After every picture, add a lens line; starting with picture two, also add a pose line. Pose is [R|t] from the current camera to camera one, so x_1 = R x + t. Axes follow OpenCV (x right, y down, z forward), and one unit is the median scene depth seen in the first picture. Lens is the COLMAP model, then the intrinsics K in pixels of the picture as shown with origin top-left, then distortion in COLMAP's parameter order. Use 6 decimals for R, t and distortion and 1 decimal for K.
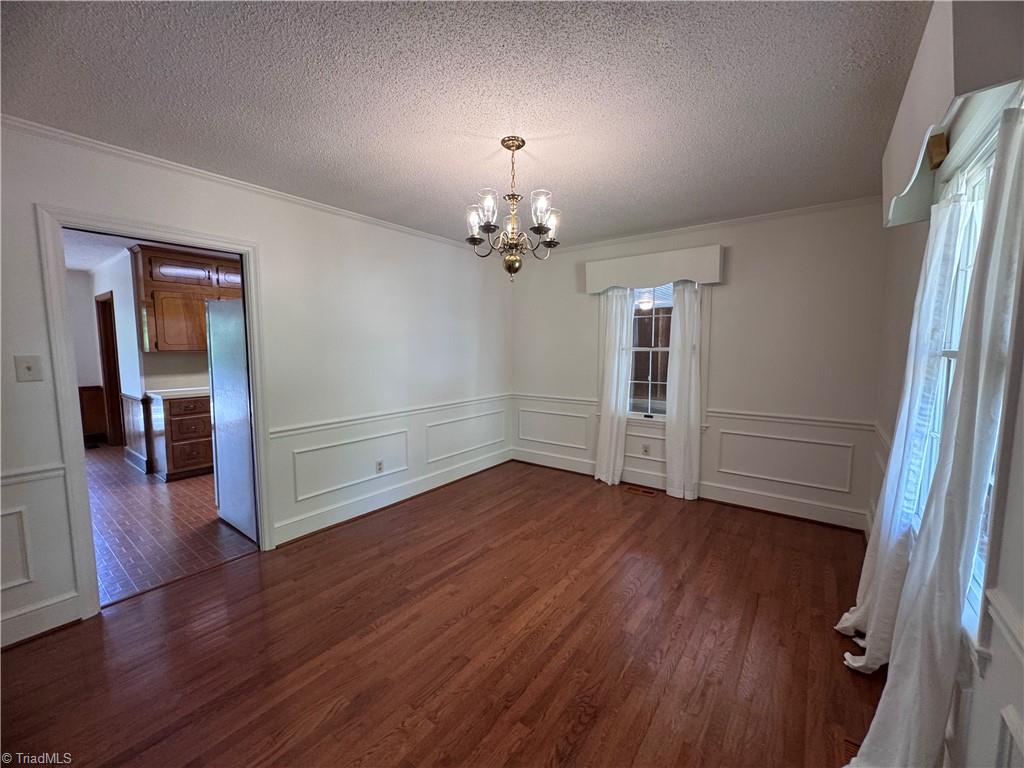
lens RADIAL K [[407.6, 0, 515.6], [0, 407.6, 382.3], [0, 0, 1]] dist [-0.006096, 0.001108]
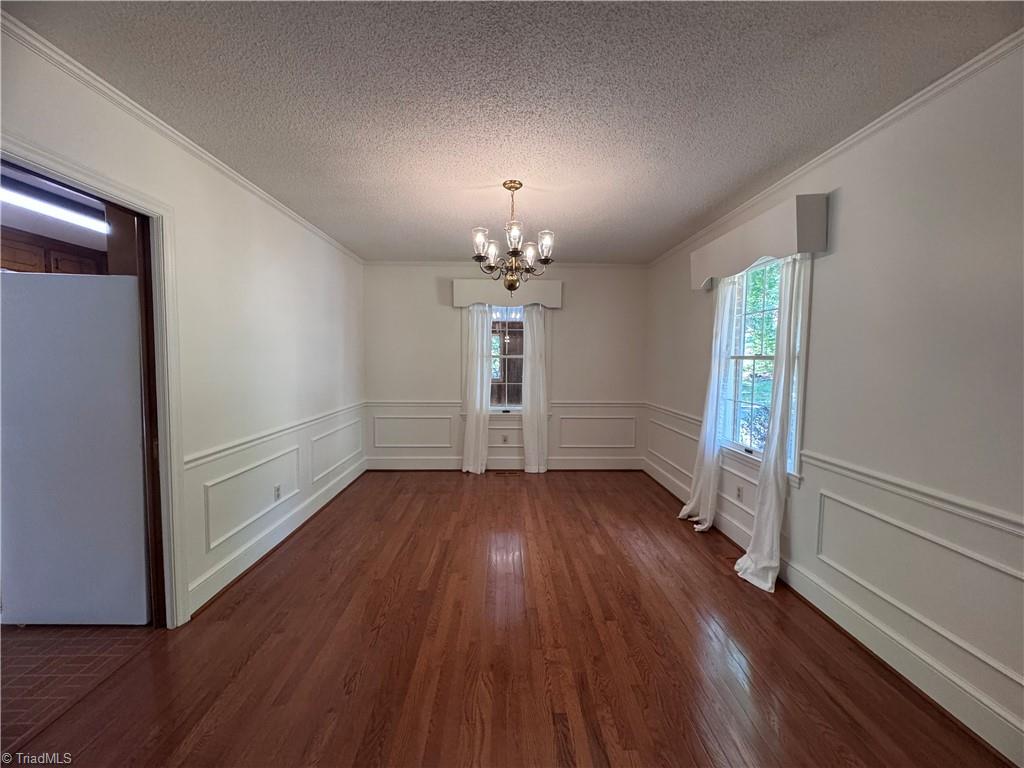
lens RADIAL K [[407.6, 0, 512.0], [0, 407.6, 381.5], [0, 0, 1]] dist [-0.006096, 0.001108]
pose [[0.784465, -0.028837, 0.619502, -0.454167], [0.046272, 0.998856, -0.012098, 0.010279], [-0.618444, 0.038156, 0.784902, 0.034177]]
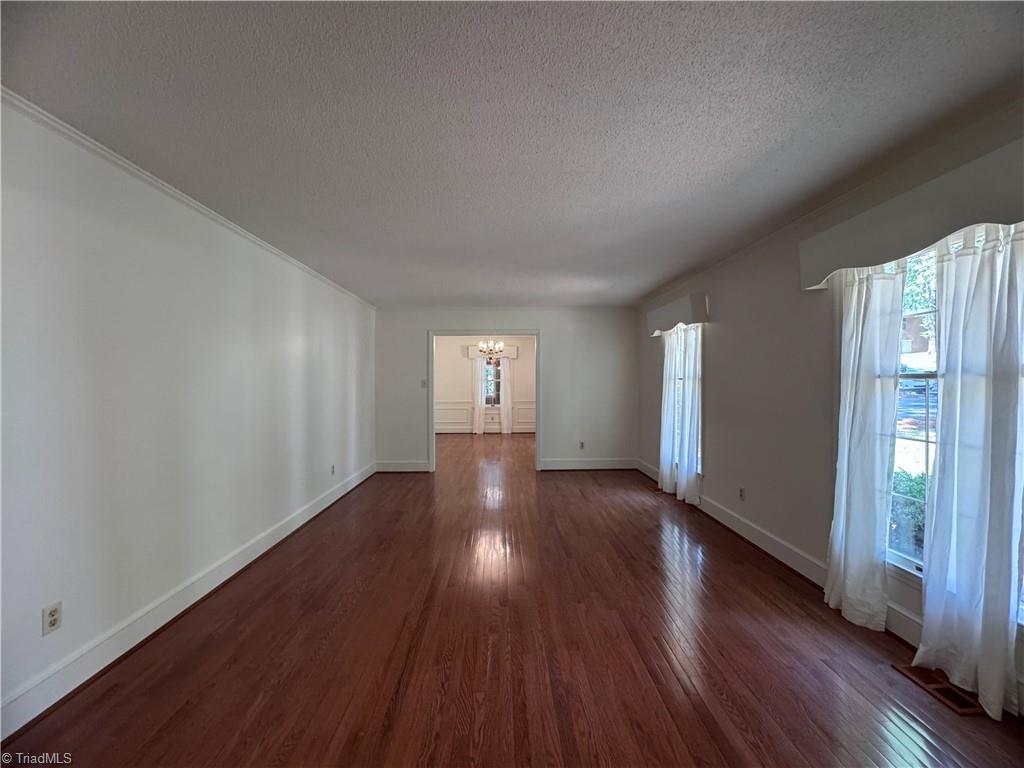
lens RADIAL K [[407.6, 0, 513.9], [0, 407.6, 384.5], [0, 0, 1]] dist [-0.006096, 0.001108]
pose [[0.778985, -0.005698, 0.627017, -1.347183], [0.057708, 0.996366, -0.062641, 0.132511], [-0.624382, 0.084981, 0.776483, -1.263054]]
